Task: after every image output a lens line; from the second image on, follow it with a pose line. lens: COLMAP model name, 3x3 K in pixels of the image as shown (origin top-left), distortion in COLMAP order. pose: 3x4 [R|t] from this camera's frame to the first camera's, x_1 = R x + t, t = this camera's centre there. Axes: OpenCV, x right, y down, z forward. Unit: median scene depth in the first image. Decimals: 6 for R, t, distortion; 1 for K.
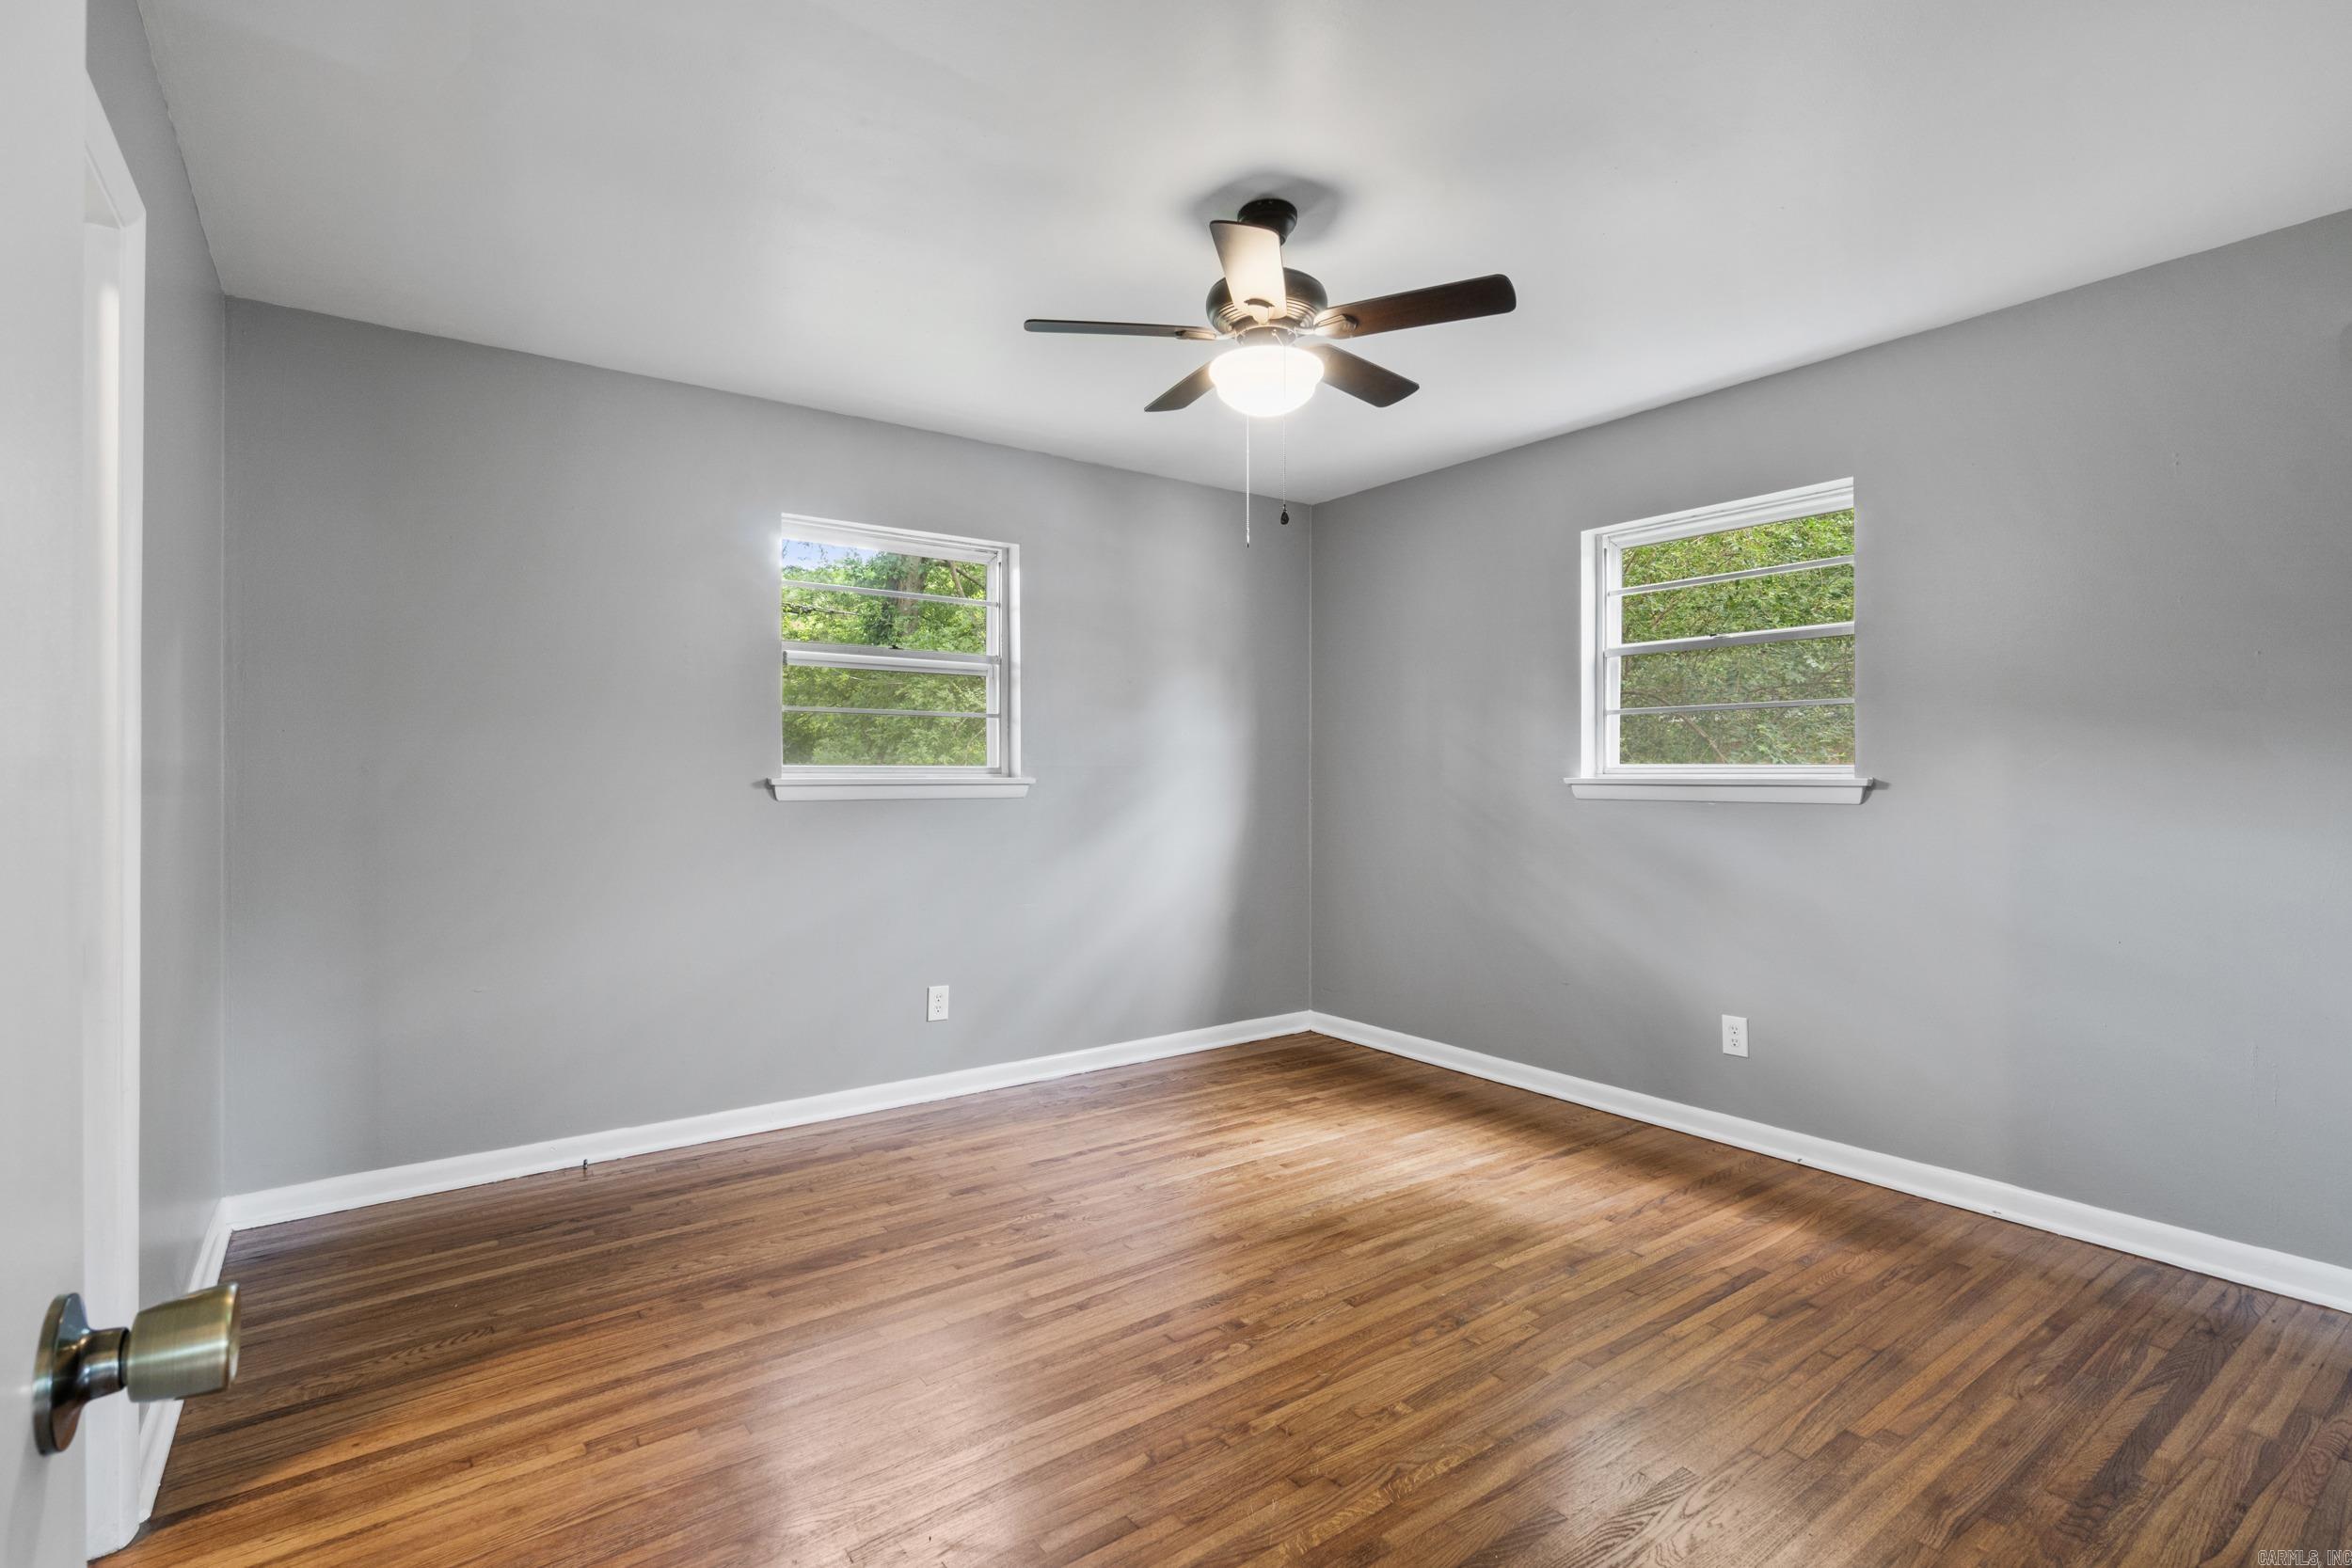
lens RADIAL K [[1110.4, 0, 1163.9], [0, 1110.4, 789.4], [0, 0, 1]] dist [-0.005949, 0.000326]
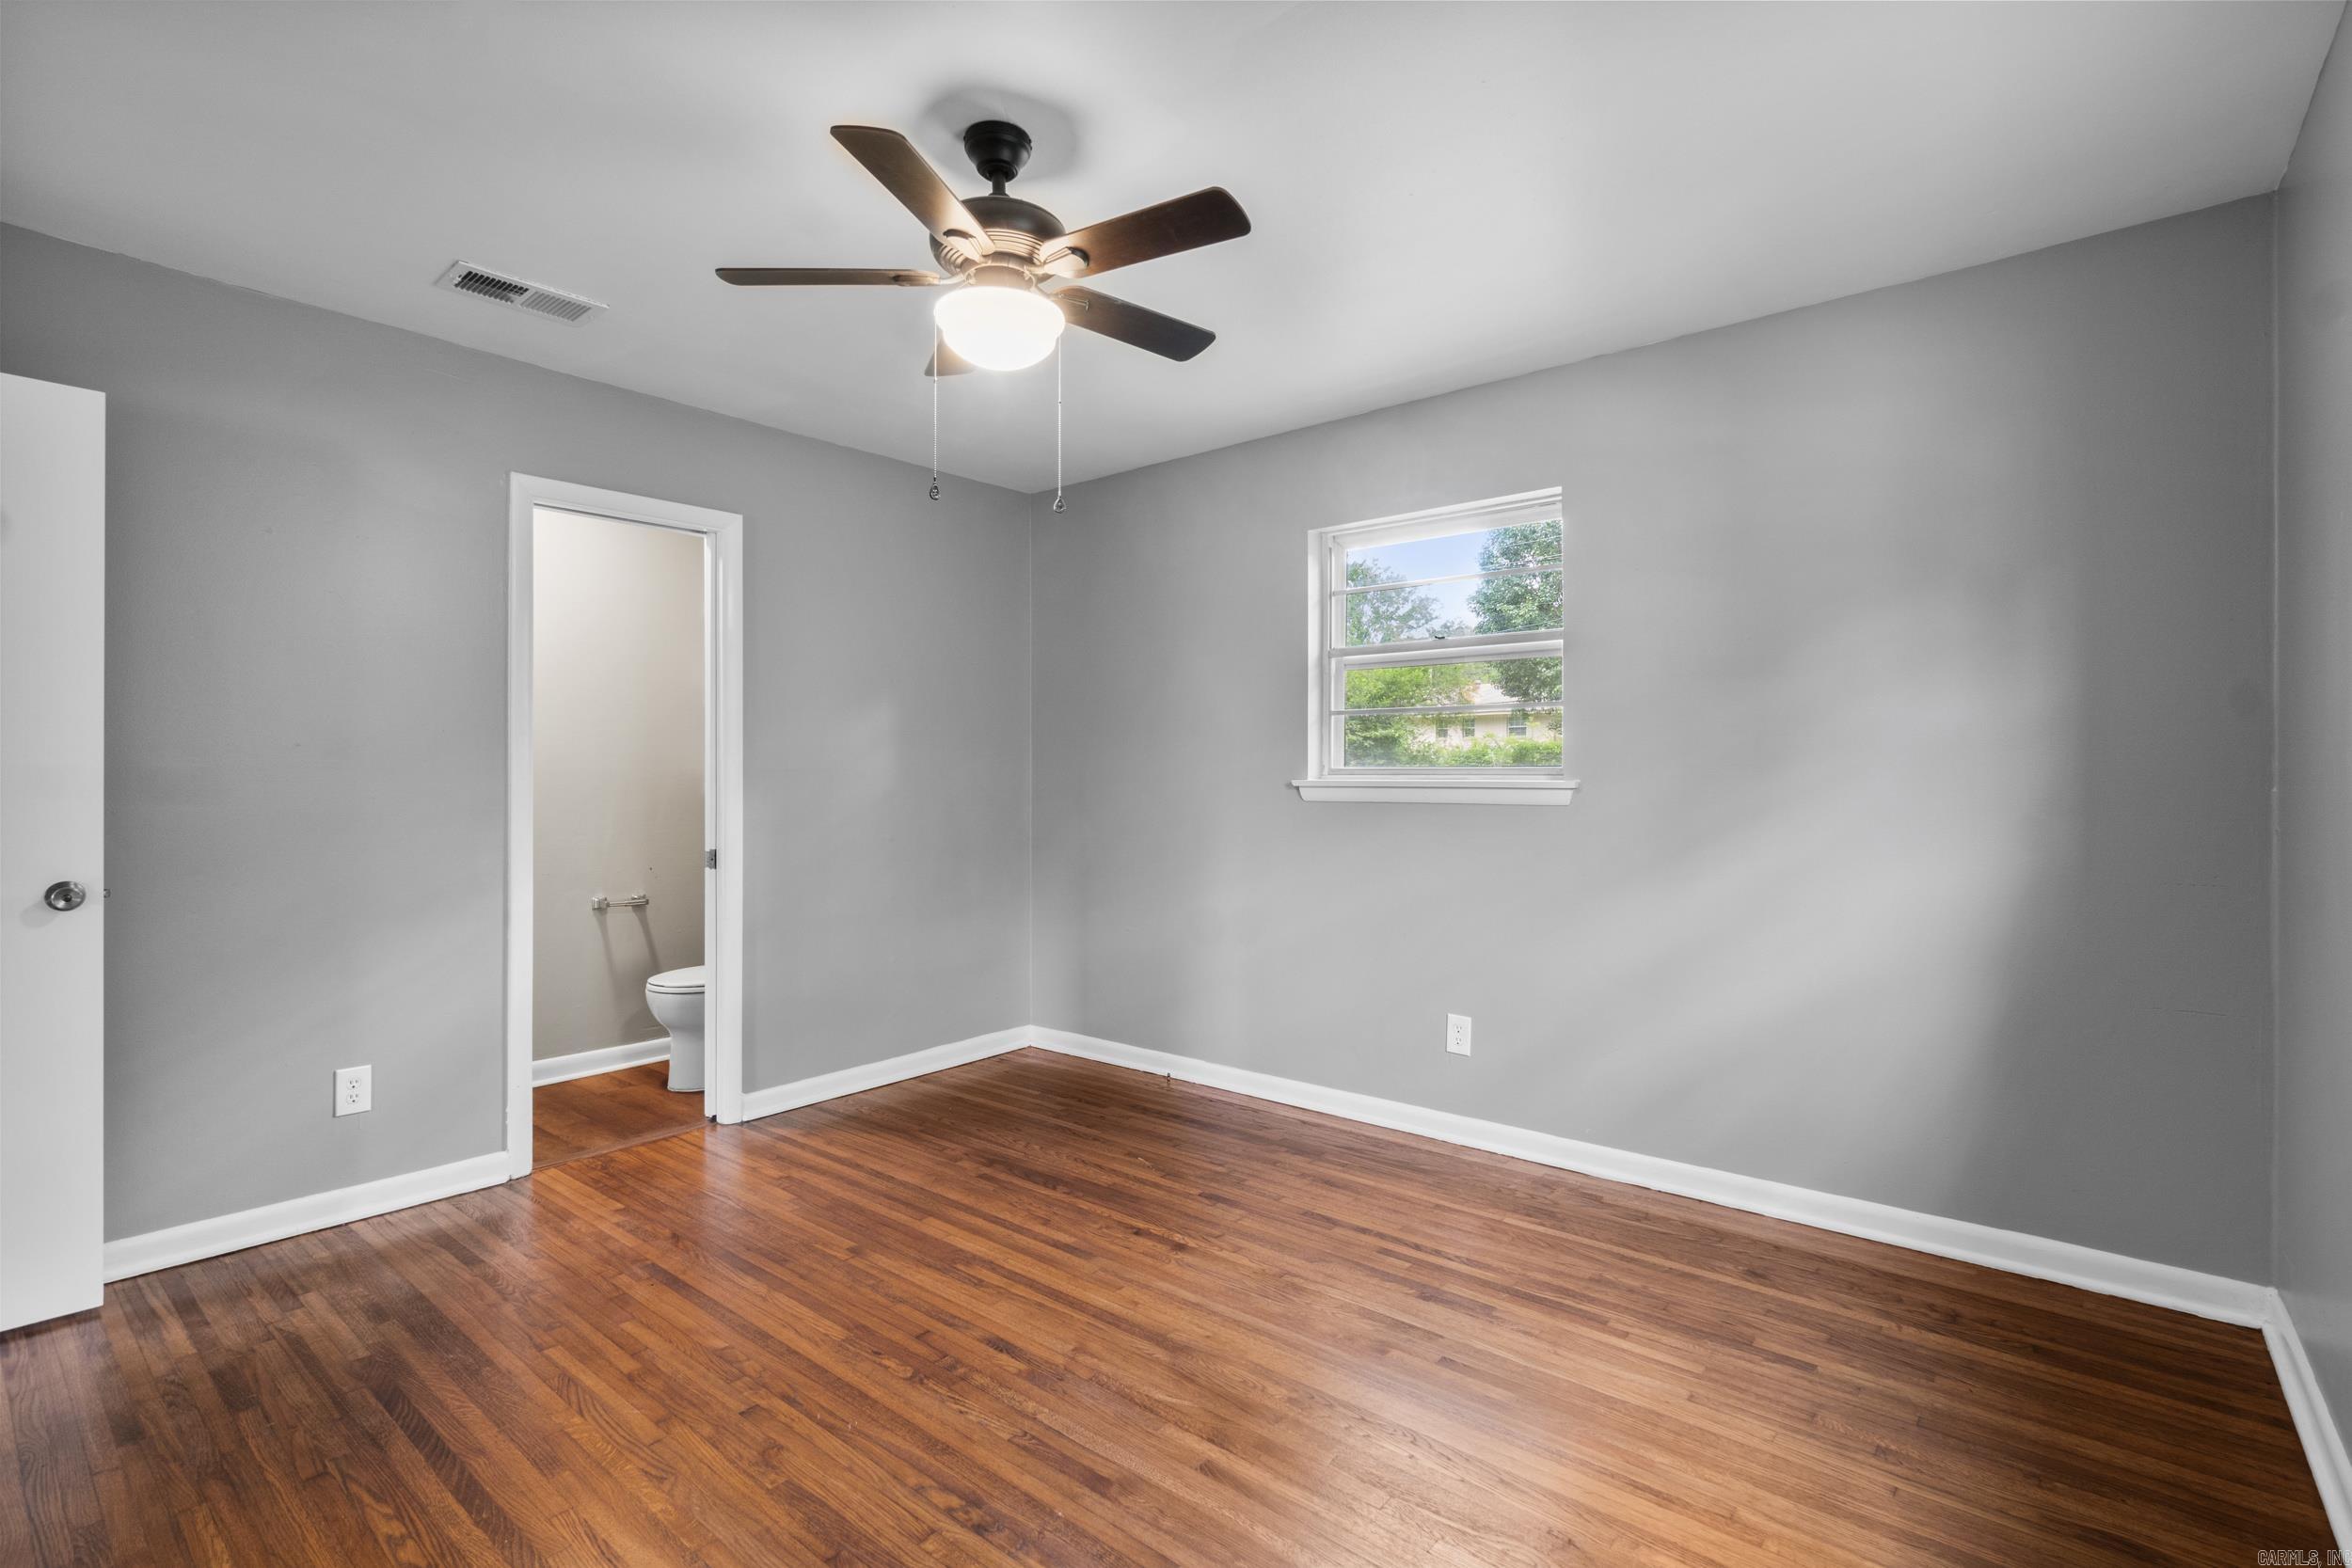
lens RADIAL K [[1110.4, 0, 1179.6], [0, 1110.4, 786.9], [0, 0, 1]] dist [-0.005949, 0.000326]
pose [[0.224427, 0.006186, -0.974471, 0.704483], [-0.011516, 0.999927, 0.003695, -0.006746], [0.974423, 0.010393, 0.224482, 0.675438]]
